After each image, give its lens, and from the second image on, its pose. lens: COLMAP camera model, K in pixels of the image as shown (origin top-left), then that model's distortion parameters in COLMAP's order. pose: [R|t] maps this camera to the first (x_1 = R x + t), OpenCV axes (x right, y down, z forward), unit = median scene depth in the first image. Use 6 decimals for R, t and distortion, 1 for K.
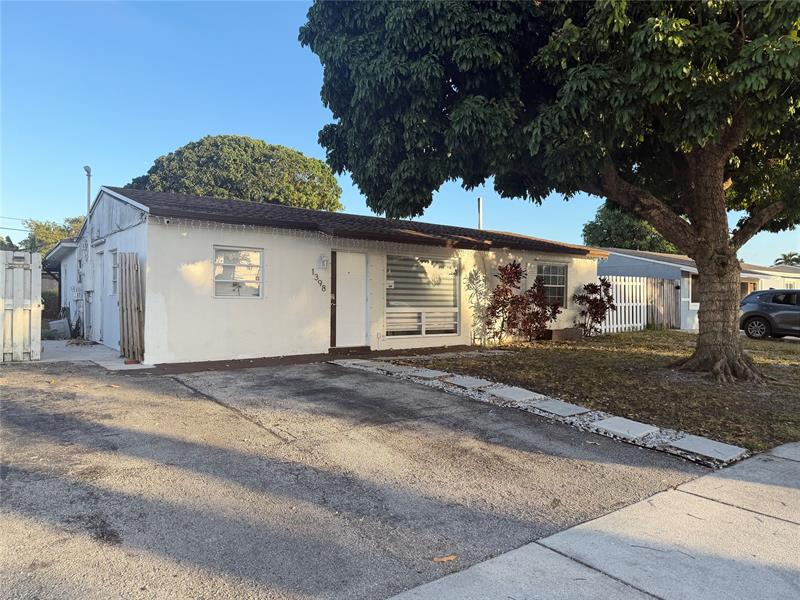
lens RADIAL K [[544.0, 0, 400.0], [0, 544.0, 300.0], [0, 0, 1]] dist [0.001143, 0.000007]
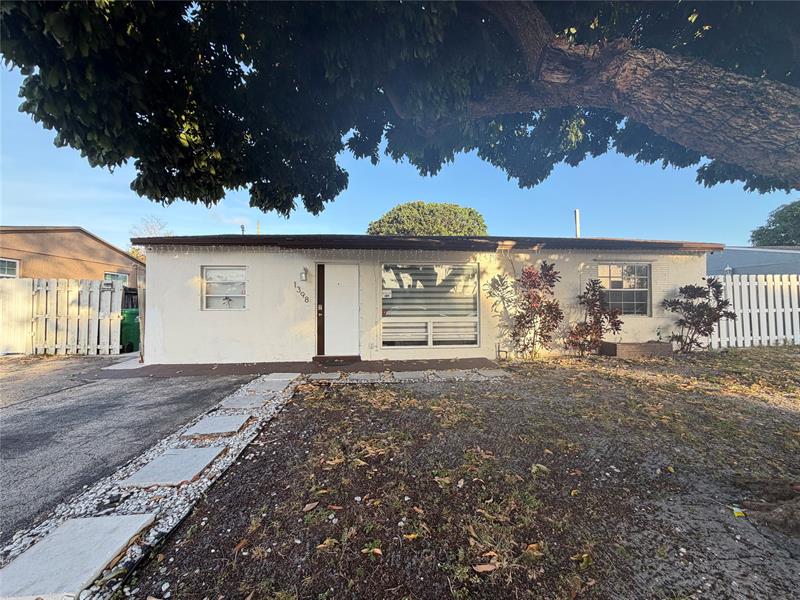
lens RADIAL K [[349.7, 0, 400.0], [0, 349.7, 300.0], [0, 0, 1]] dist [-0.024305, 0.000052]
pose [[0.850520, -0.023629, -0.525412, 0.306898], [0.011699, 0.999593, -0.026017, -0.000879], [0.525813, 0.015981, 0.850450, 0.427706]]
